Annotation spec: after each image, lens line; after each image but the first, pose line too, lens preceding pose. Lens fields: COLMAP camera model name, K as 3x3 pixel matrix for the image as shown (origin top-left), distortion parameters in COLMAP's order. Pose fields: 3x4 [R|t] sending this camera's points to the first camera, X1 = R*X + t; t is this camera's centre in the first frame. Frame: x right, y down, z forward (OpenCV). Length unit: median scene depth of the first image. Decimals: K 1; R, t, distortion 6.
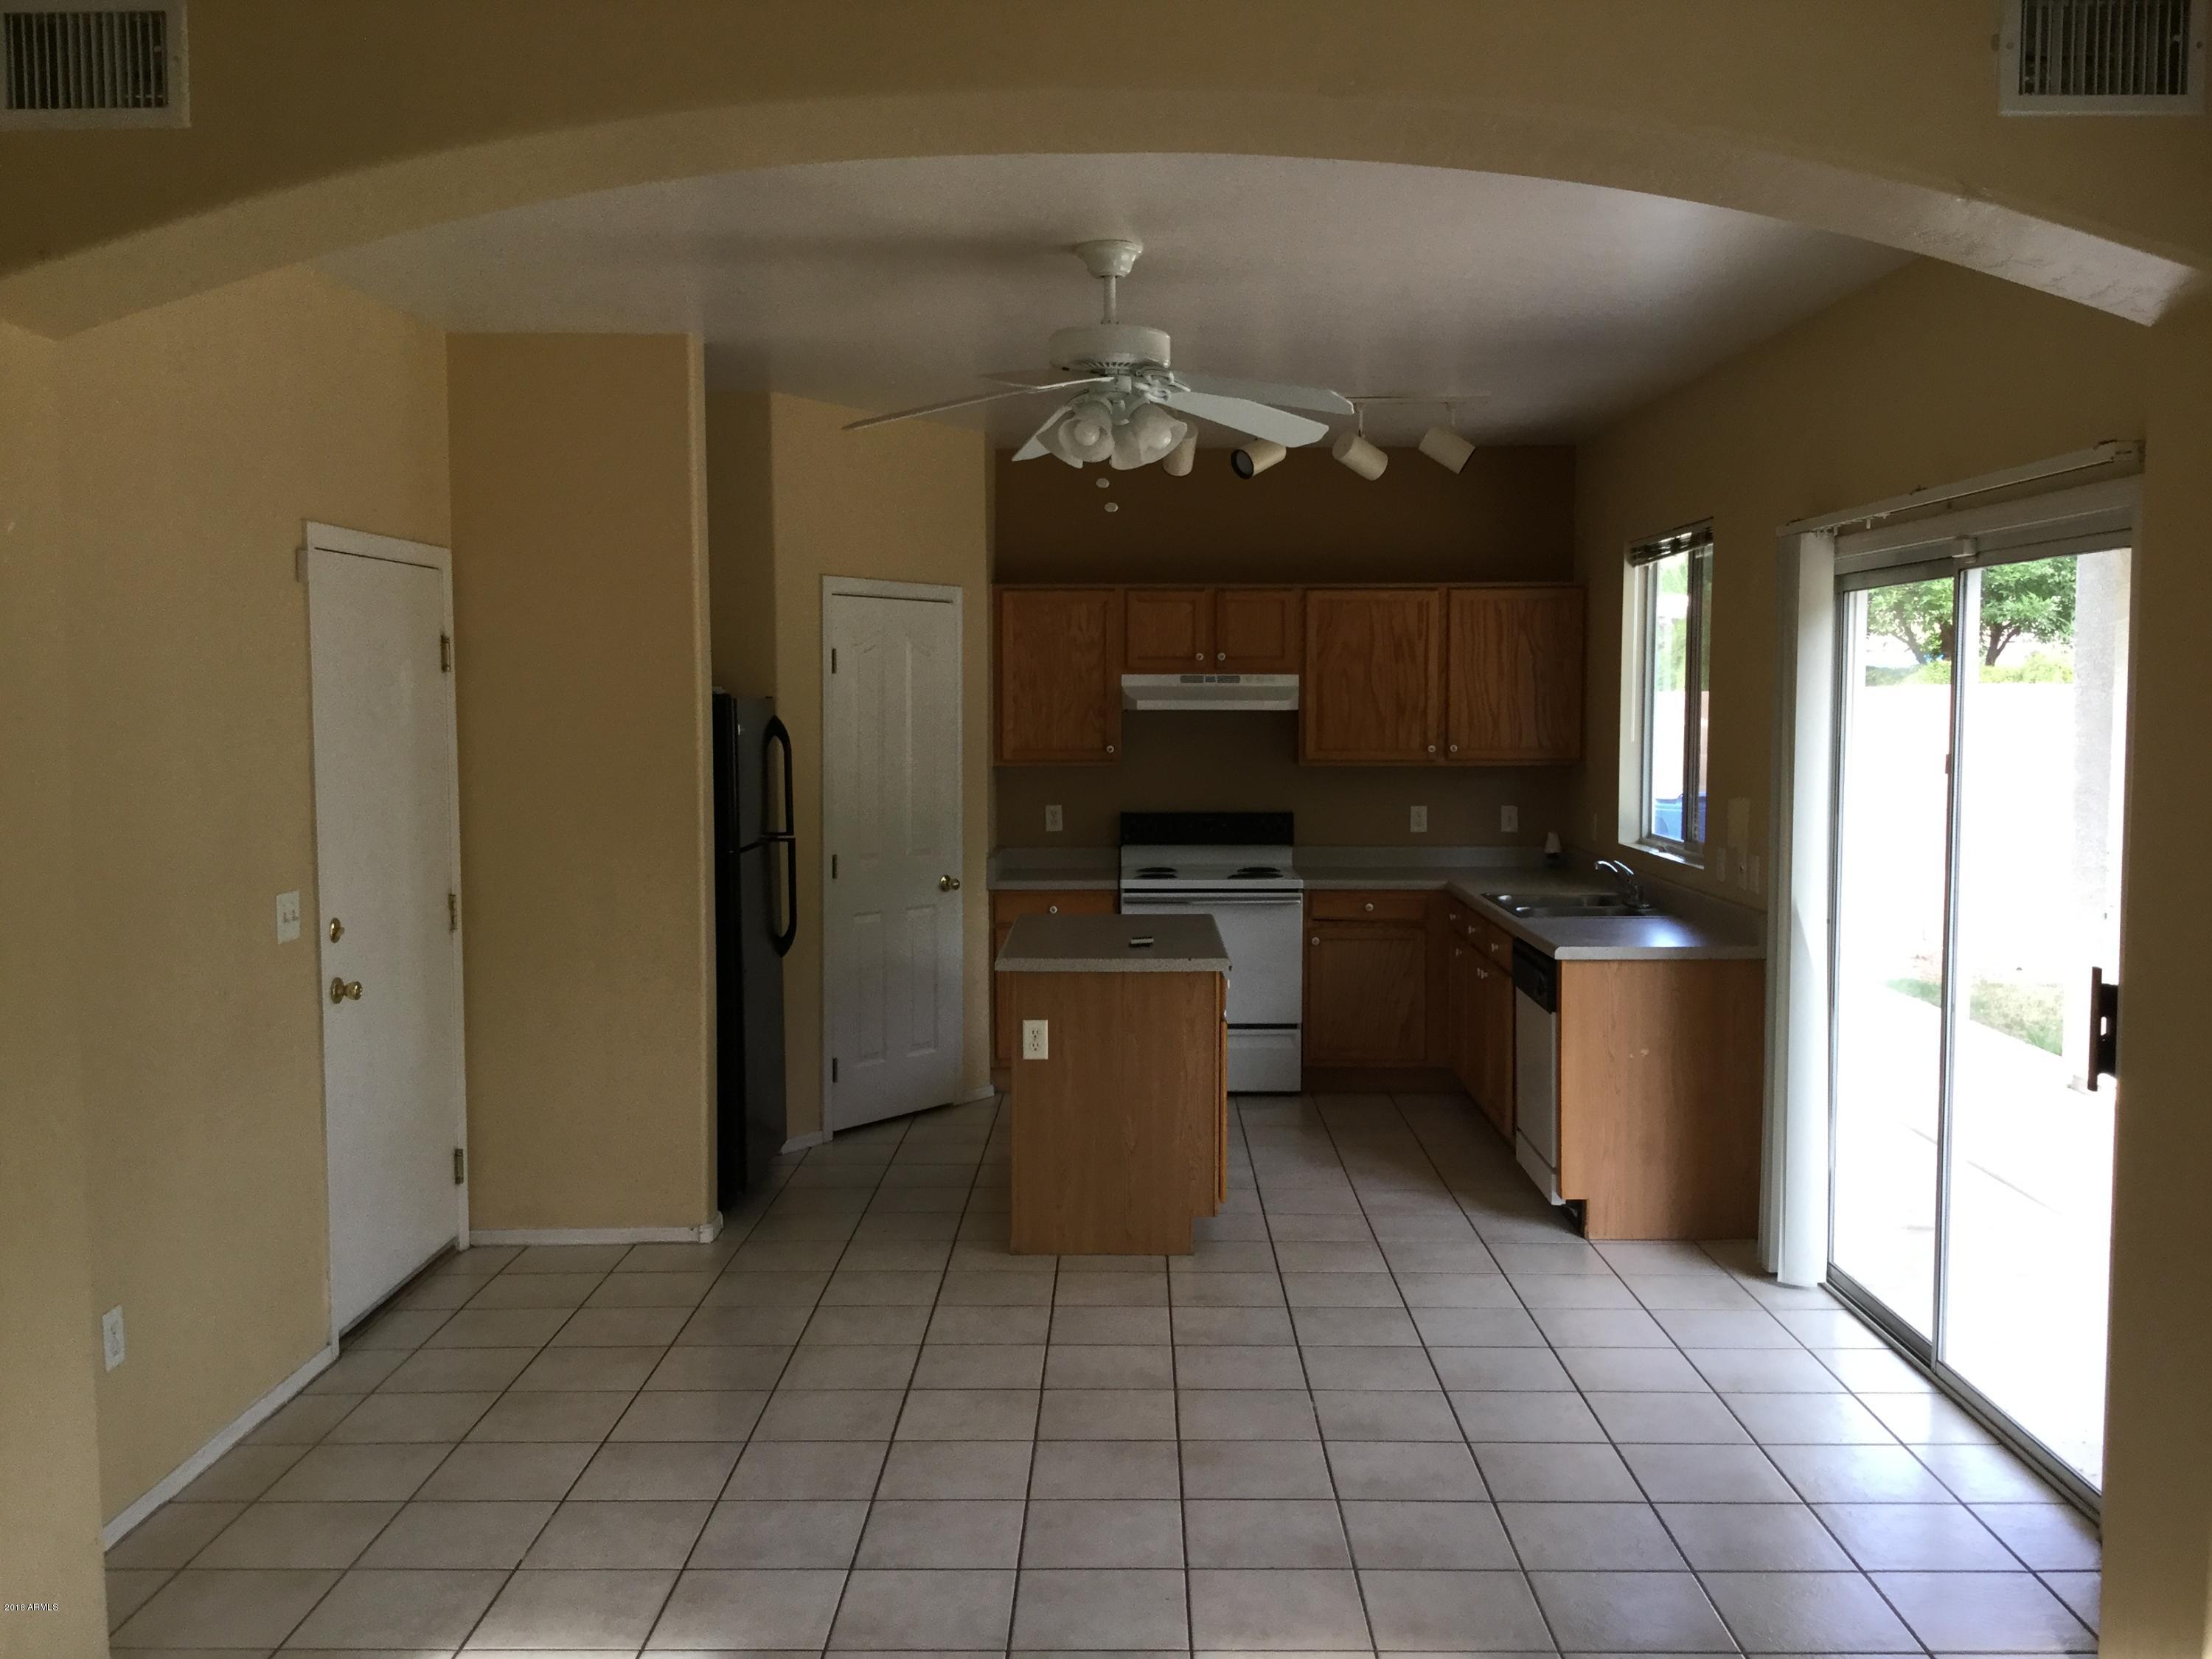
lens RADIAL K [[1985.1, 0, 1106.0], [0, 1985.1, 829.5], [0, 0, 1]] dist [0.106291, -0.160619]
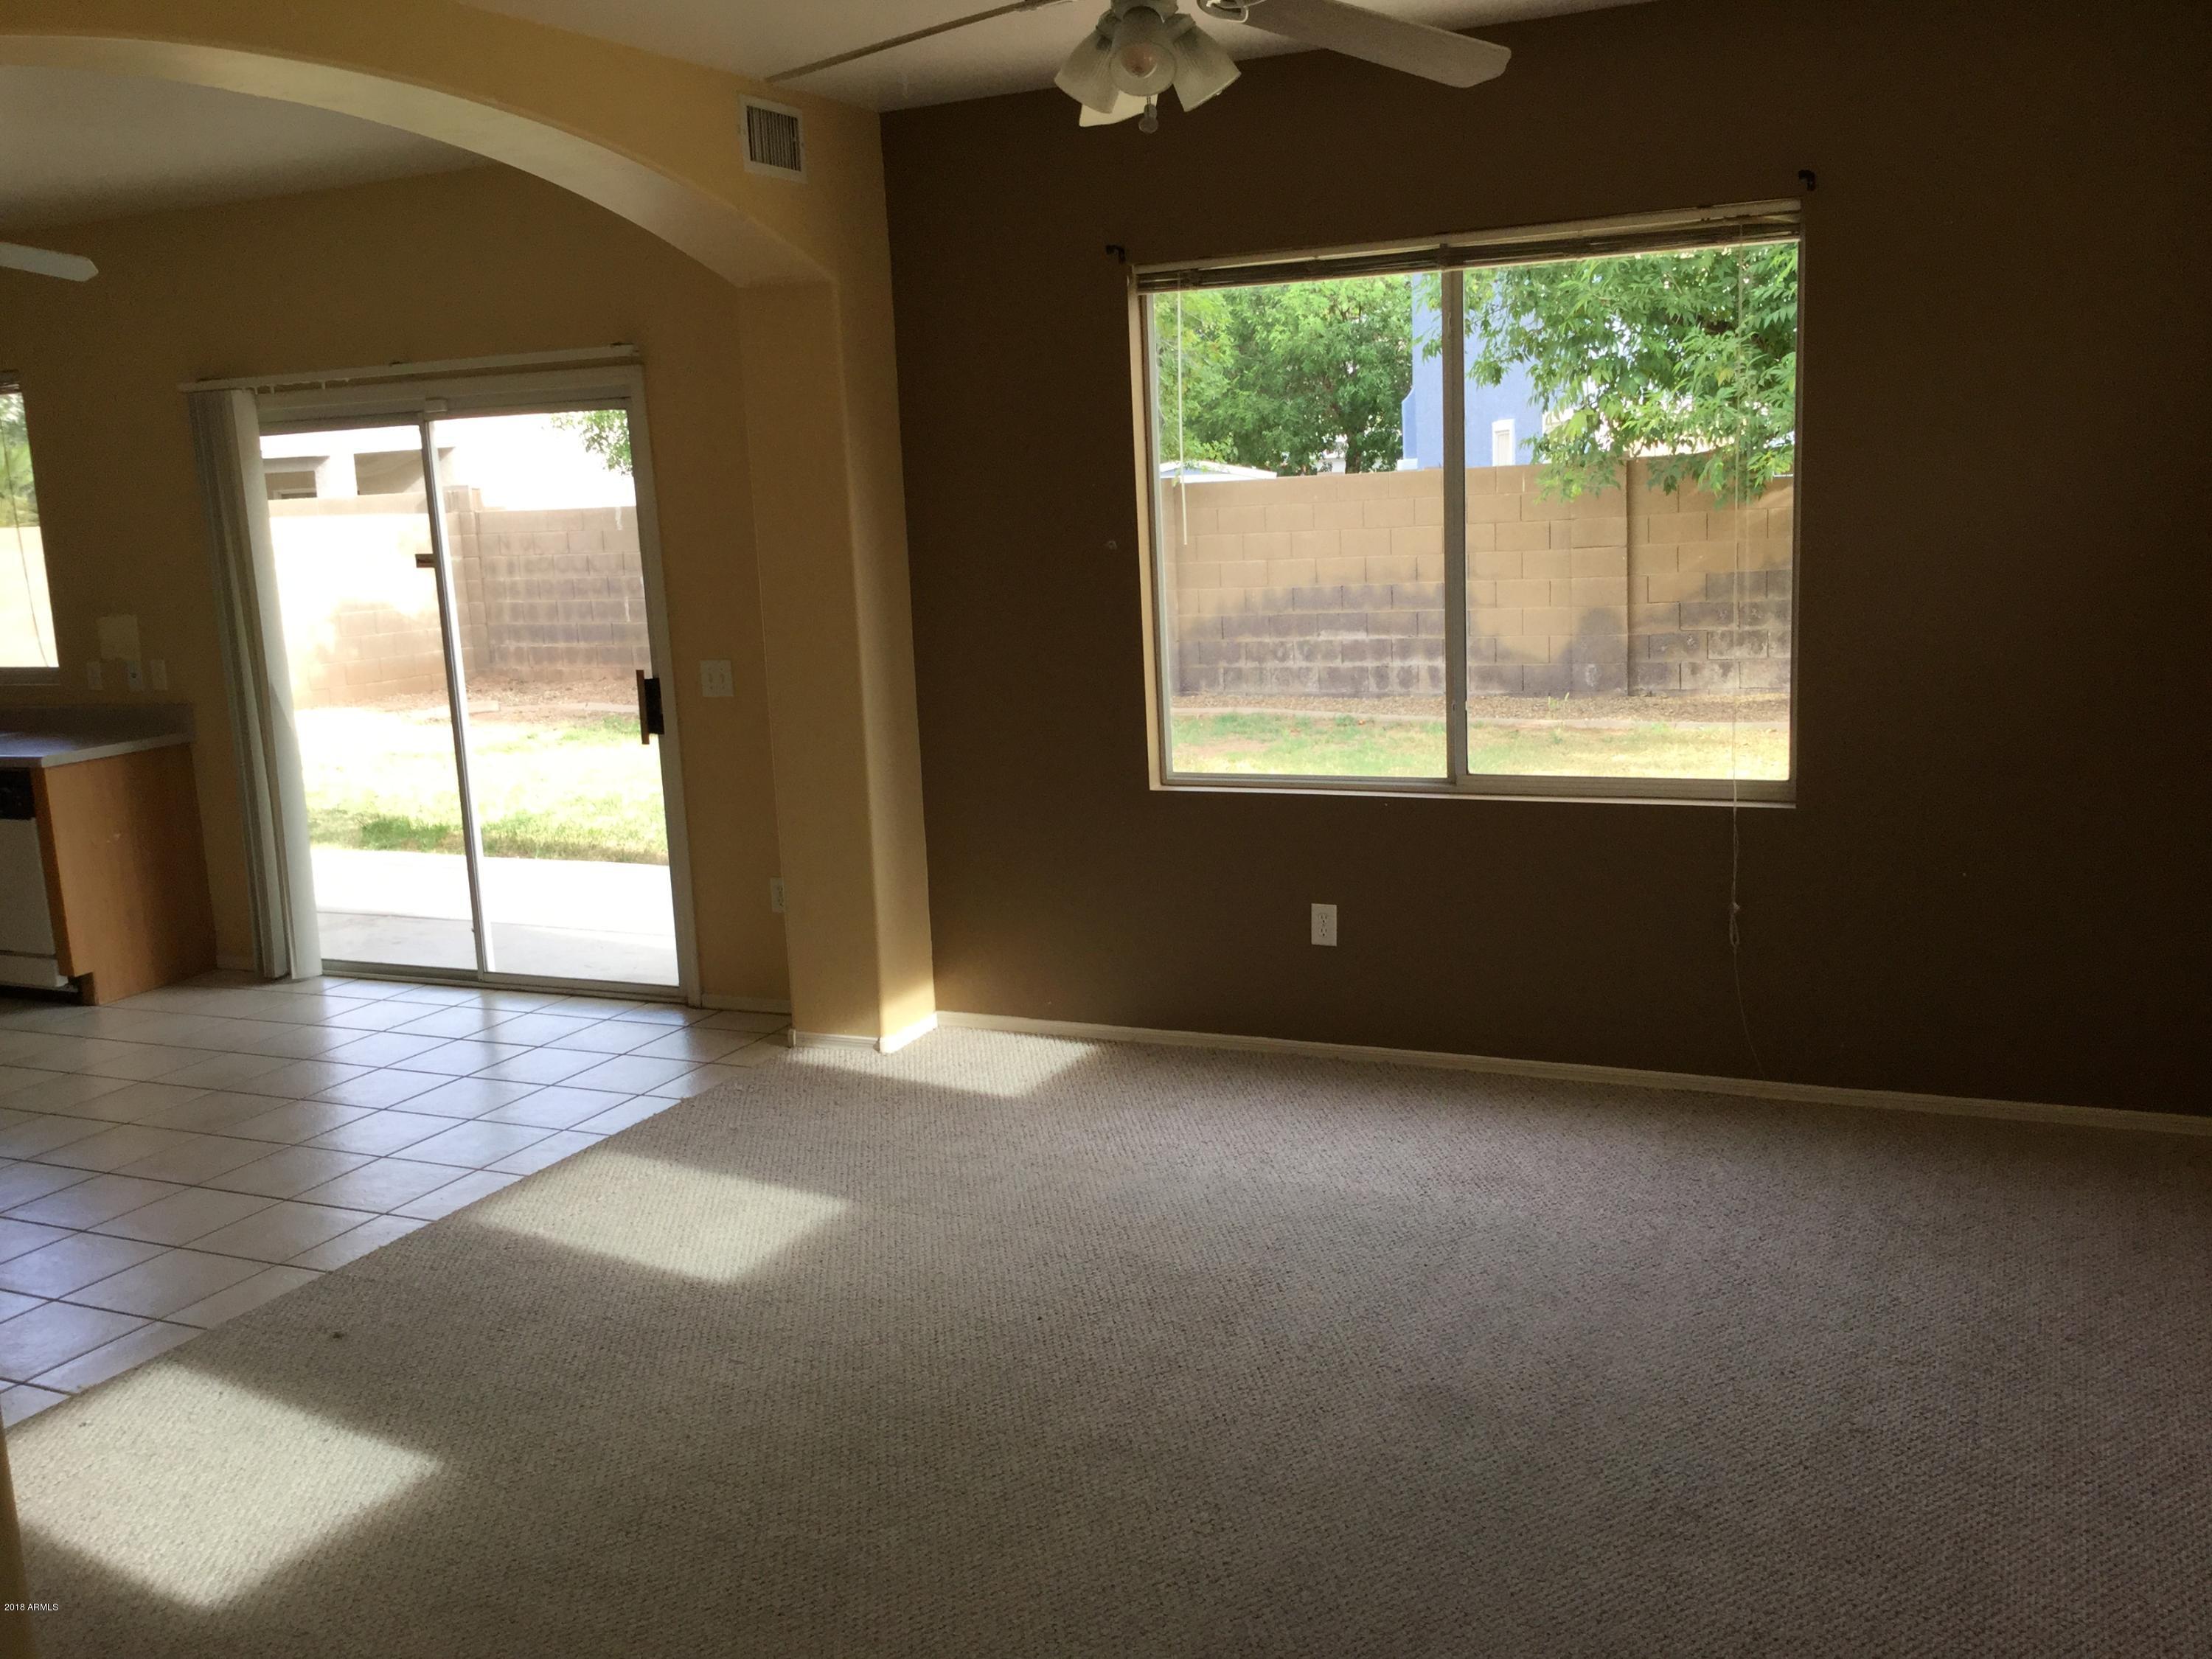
lens RADIAL K [[1969.3, 0, 1111.6], [0, 1969.3, 829.8], [0, 0, 1]] dist [0.123037, -0.256807]
pose [[0.416091, -0.175285, 0.892269, -0.381535], [0.109966, 0.983743, 0.141975, 0.004502], [-0.902649, 0.039044, 0.428602, -0.016808]]
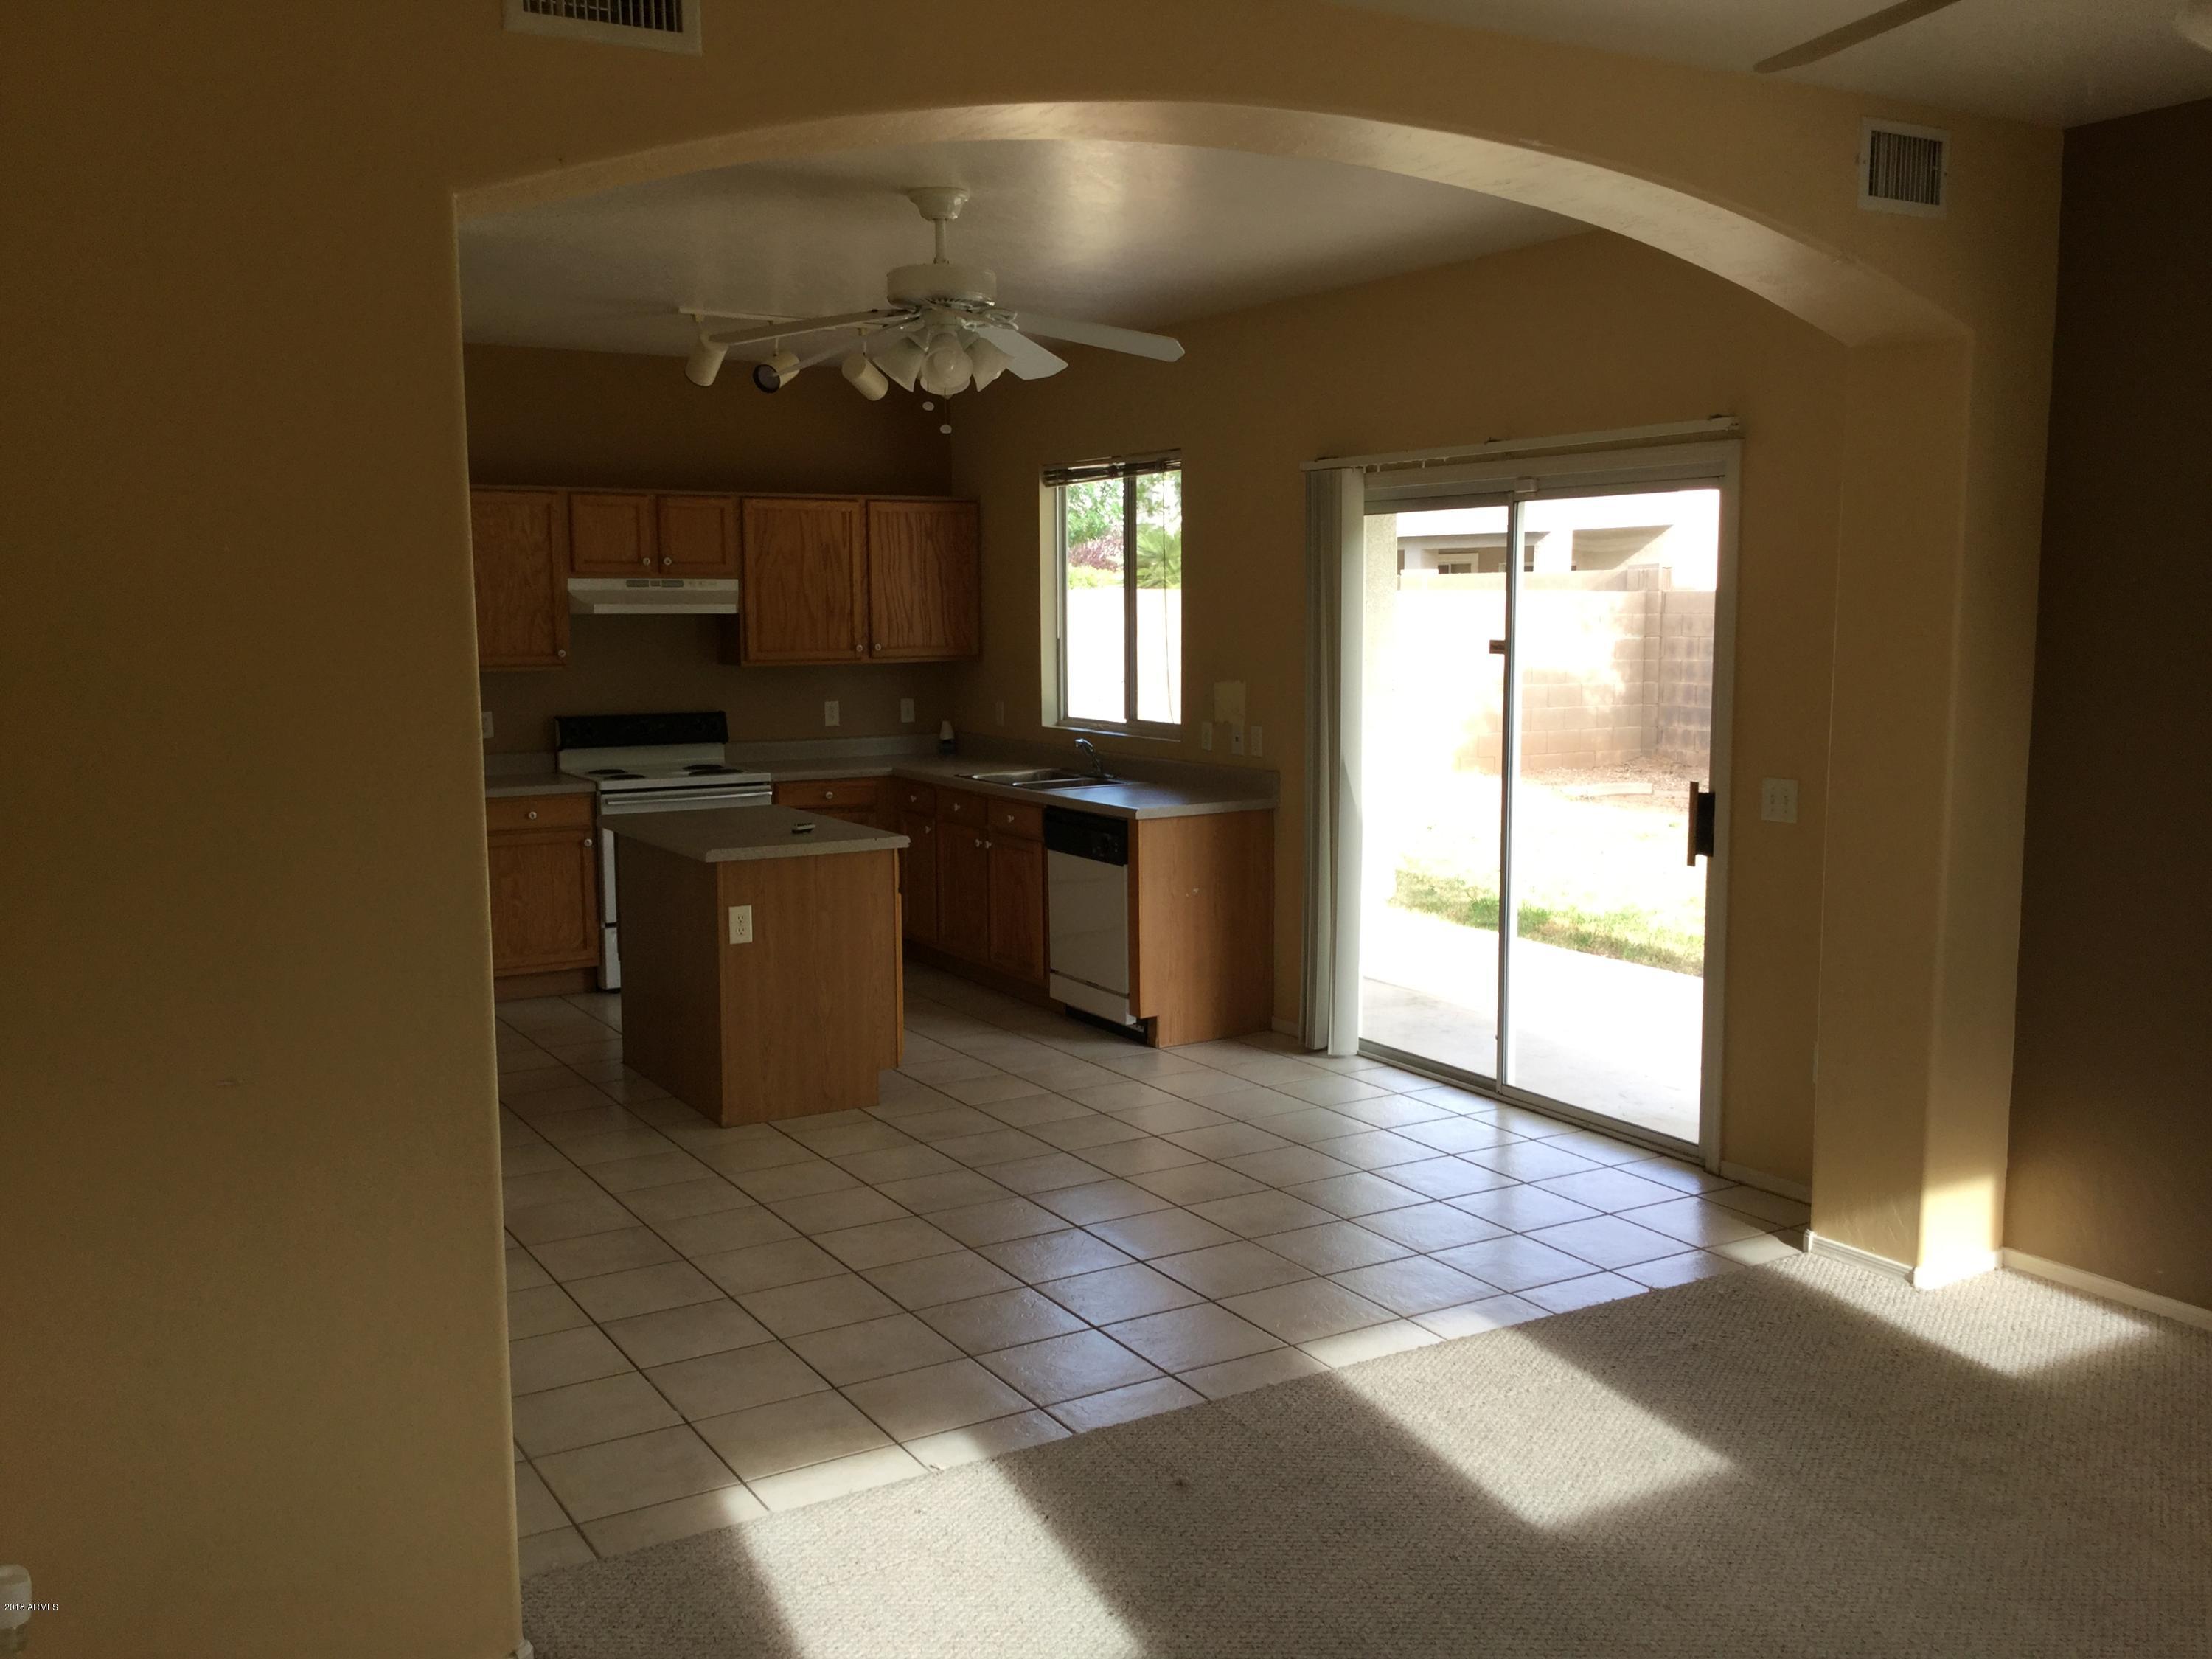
lens RADIAL K [[1969.3, 0, 1111.6], [0, 1969.3, 829.8], [0, 0, 1]] dist [0.123037, -0.256807]
pose [[0.855686, -0.065697, 0.513308, -0.282974], [0.041071, 0.997402, 0.059189, 0.000493], [-0.515863, -0.029565, 0.856161, -0.004186]]
